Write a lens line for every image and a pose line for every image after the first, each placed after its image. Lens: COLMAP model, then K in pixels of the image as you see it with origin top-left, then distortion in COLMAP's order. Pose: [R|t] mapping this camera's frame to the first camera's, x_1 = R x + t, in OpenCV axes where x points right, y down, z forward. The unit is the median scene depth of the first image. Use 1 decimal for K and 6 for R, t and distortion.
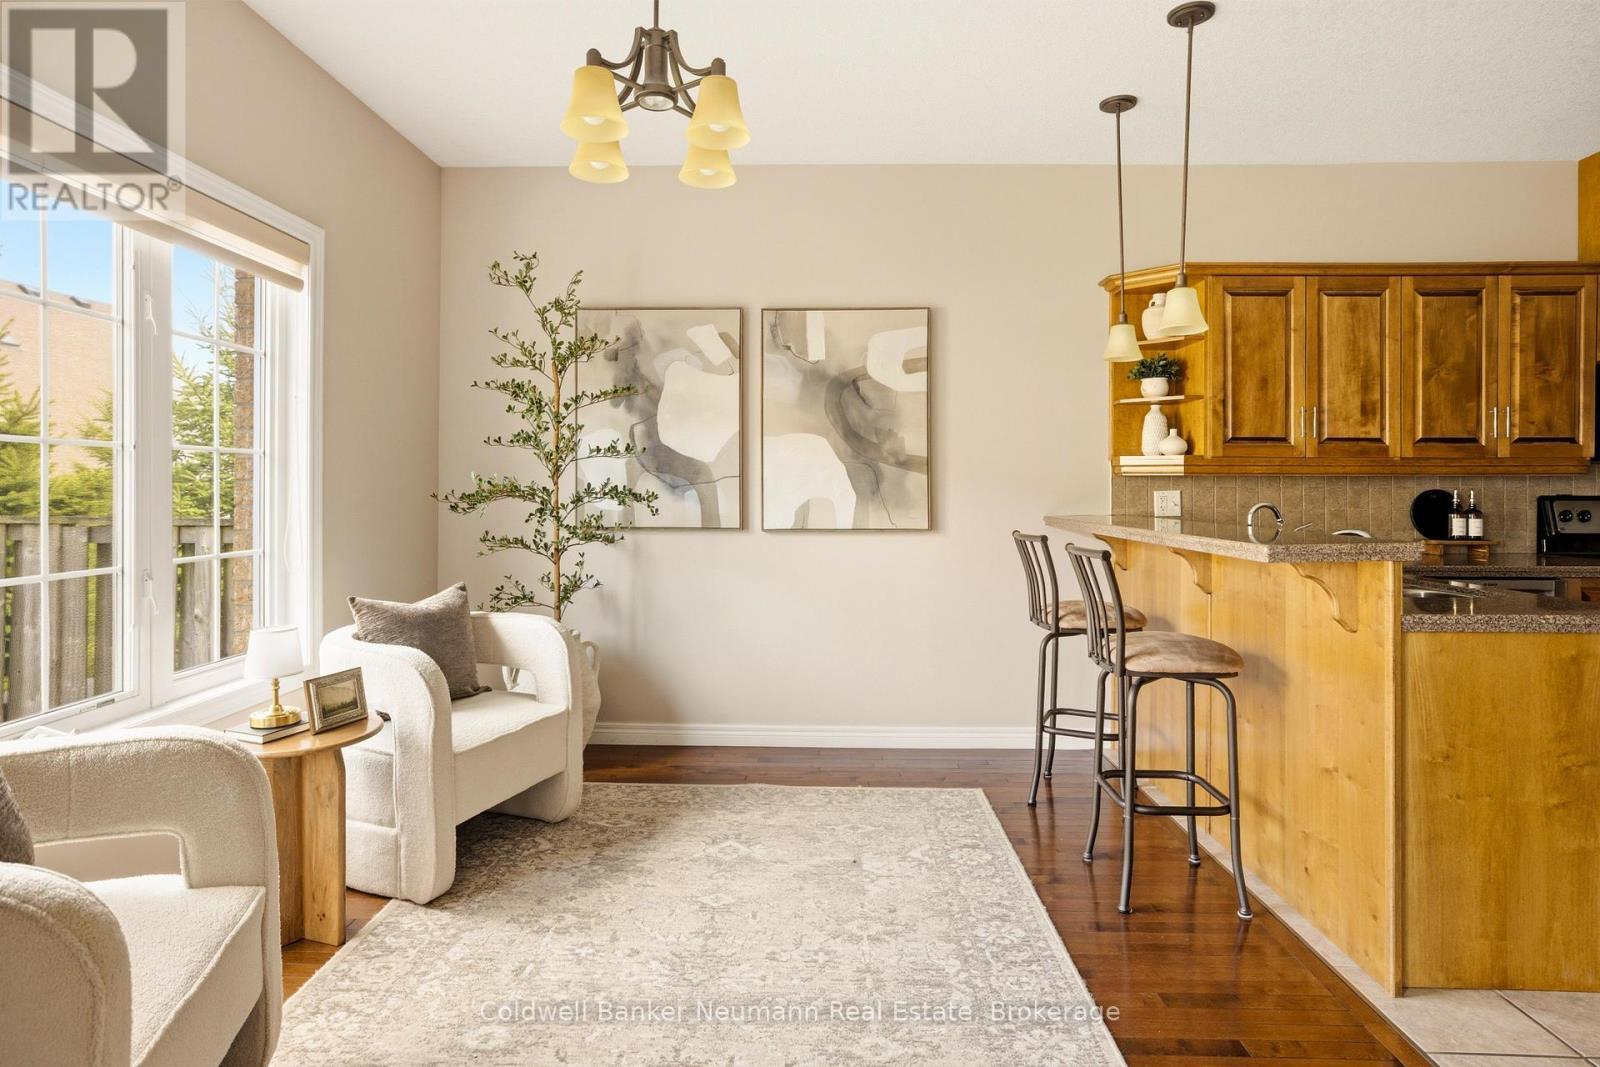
lens RADIAL K [[876.3, 0, 797.2], [0, 876.3, 486.3], [0, 0, 1]] dist [0.000268, -0.000009]
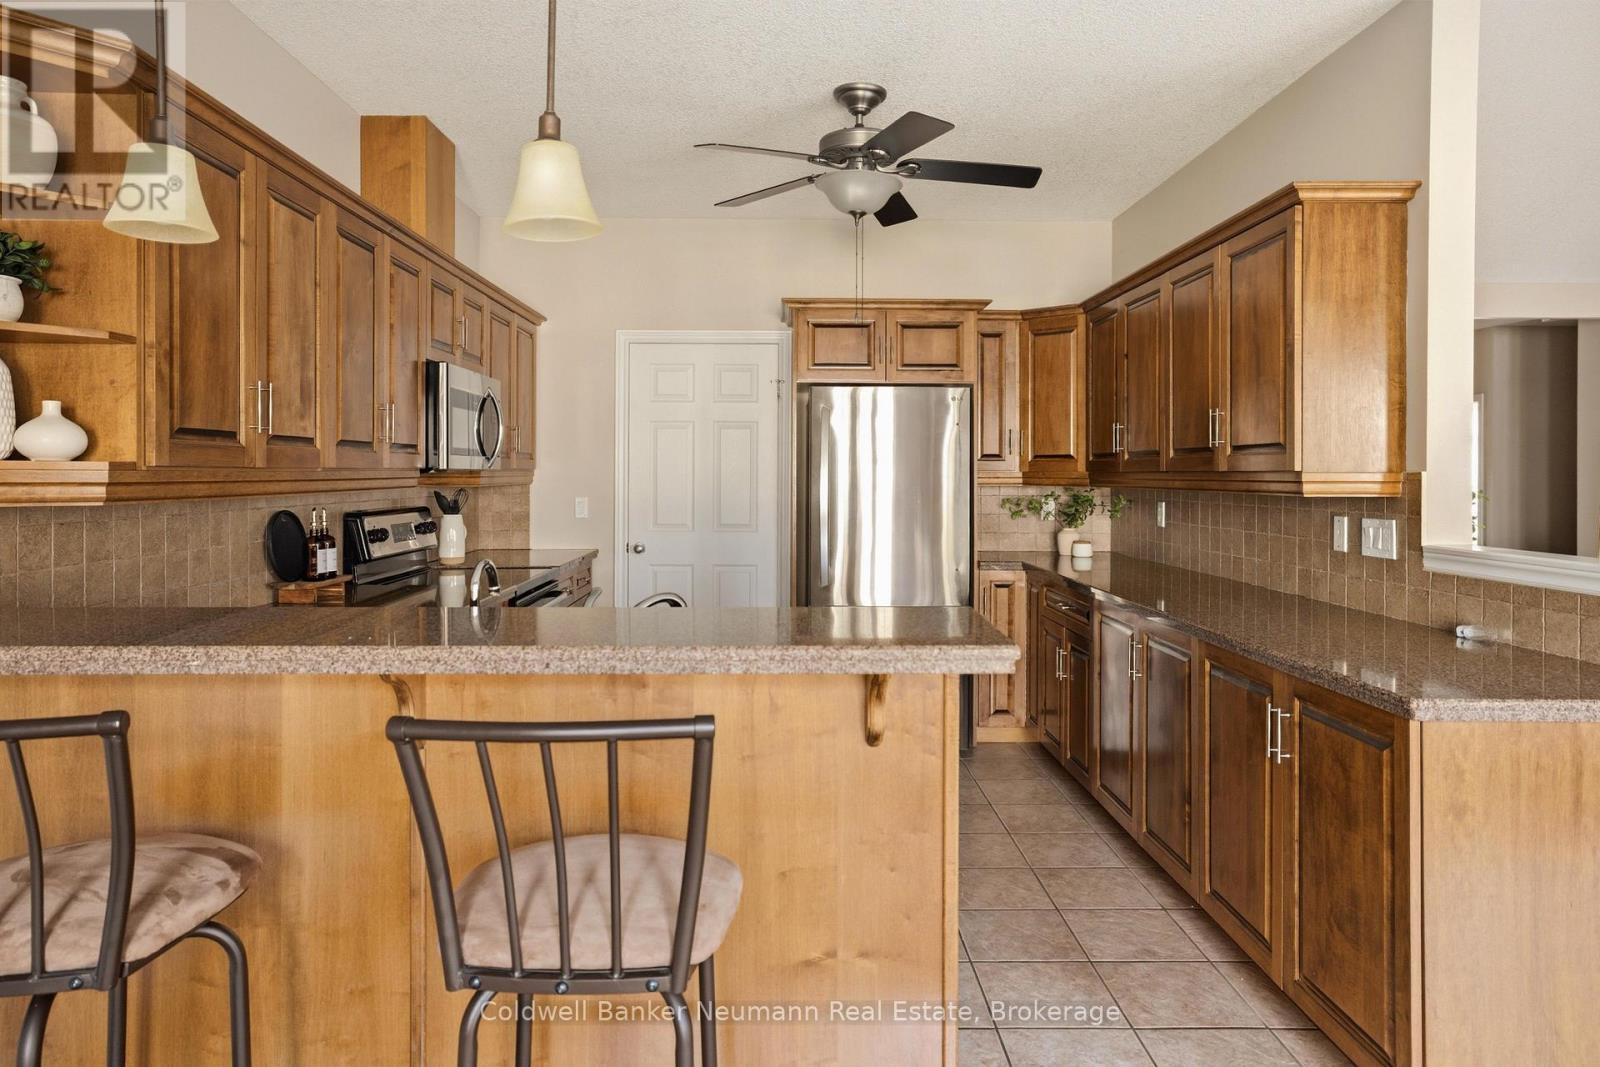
lens RADIAL K [[989.5, 0, 795.8], [0, 989.5, 470.1], [0, 0, 1]] dist [-0.003570, -0.001098]
pose [[-0.042949, -0.002091, 0.999075, -0.092326], [-0.001207, 0.999997, 0.002041, -0.033133], [-0.999077, -0.001118, -0.042951, 0.667564]]
